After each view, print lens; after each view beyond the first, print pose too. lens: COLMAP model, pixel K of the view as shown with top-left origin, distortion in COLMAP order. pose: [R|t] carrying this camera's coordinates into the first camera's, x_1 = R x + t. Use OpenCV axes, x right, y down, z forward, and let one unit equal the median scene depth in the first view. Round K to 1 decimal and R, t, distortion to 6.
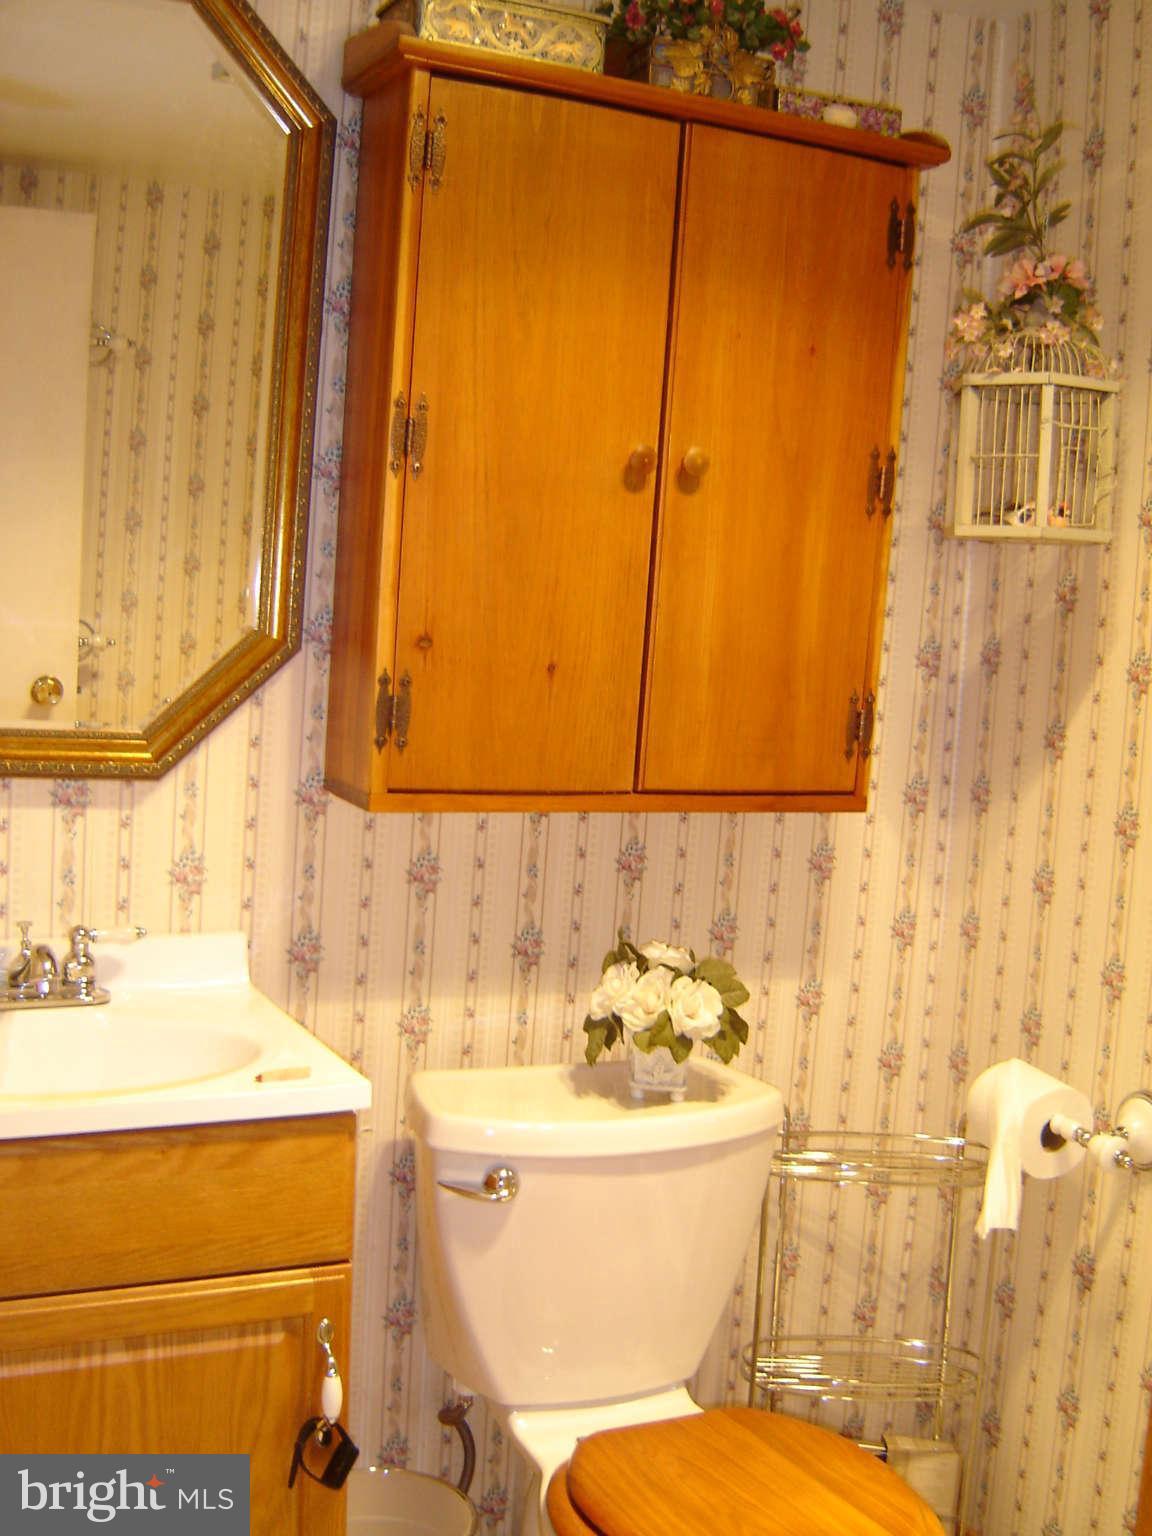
lens RADIAL K [[1748.8, 0, 576.0], [0, 1748.8, 768.0], [0, 0, 1]] dist [-0.117571, -0.033129]
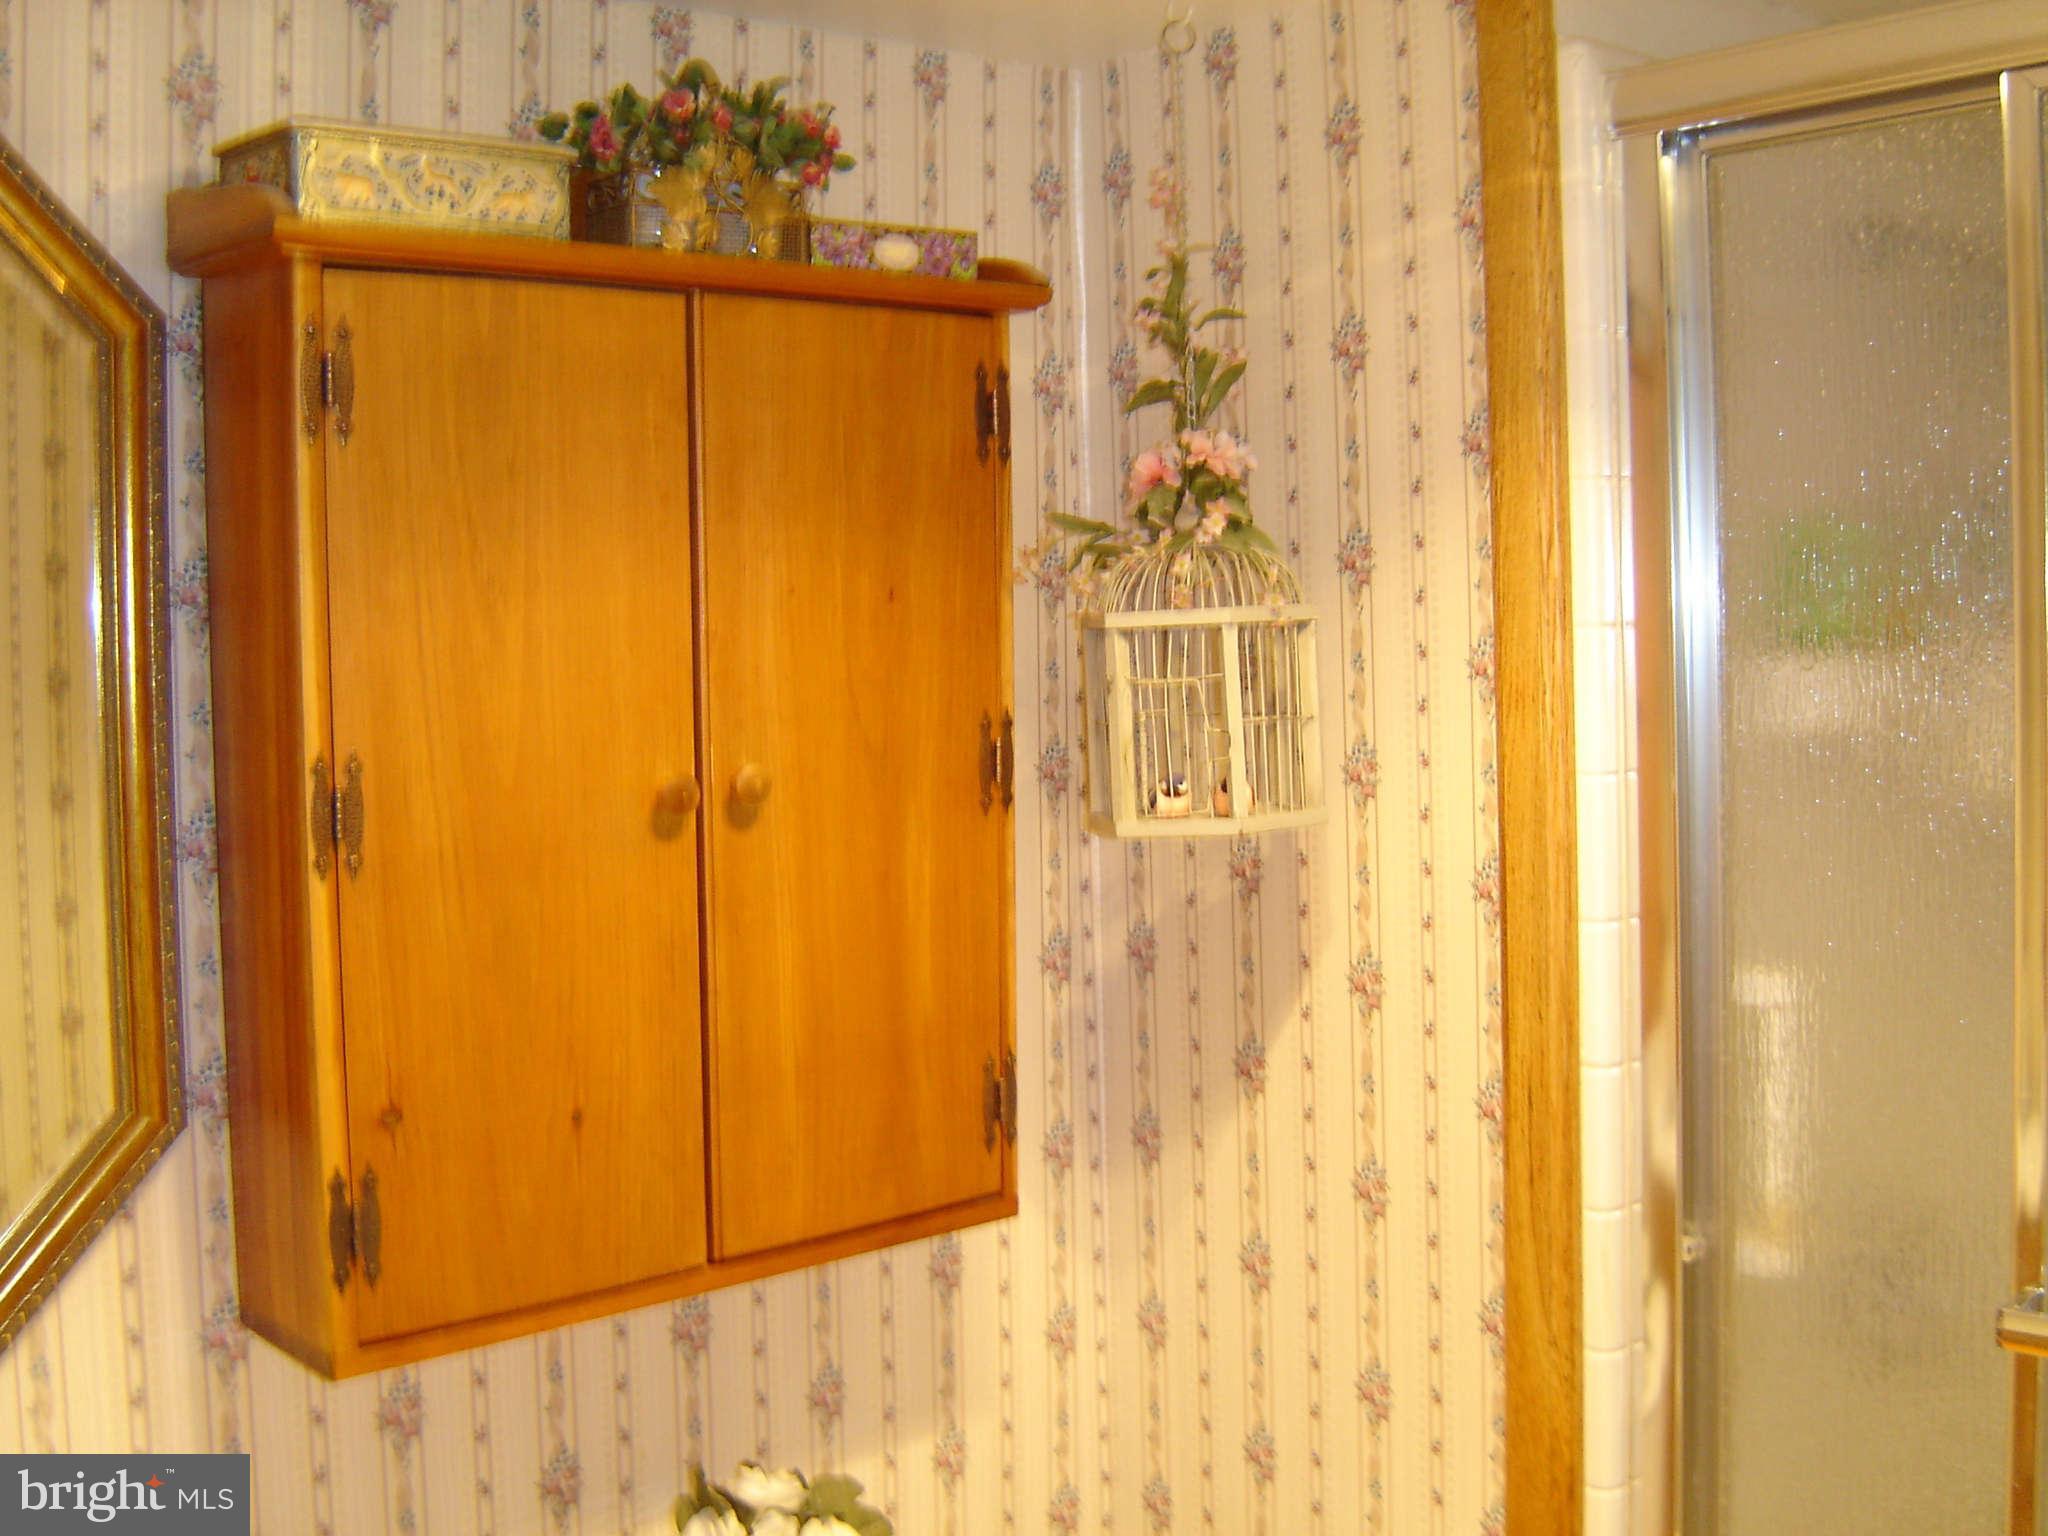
lens RADIAL K [[2331.8, 0, 1024.9], [0, 2331.8, 726.3], [0, 0, 1]] dist [-0.117571, -0.033129]
pose [[0.958269, -0.096077, 0.269241, -0.071082], [0.108407, 0.993615, -0.031270, -0.153144], [-0.264517, 0.059153, 0.962565, 0.081582]]
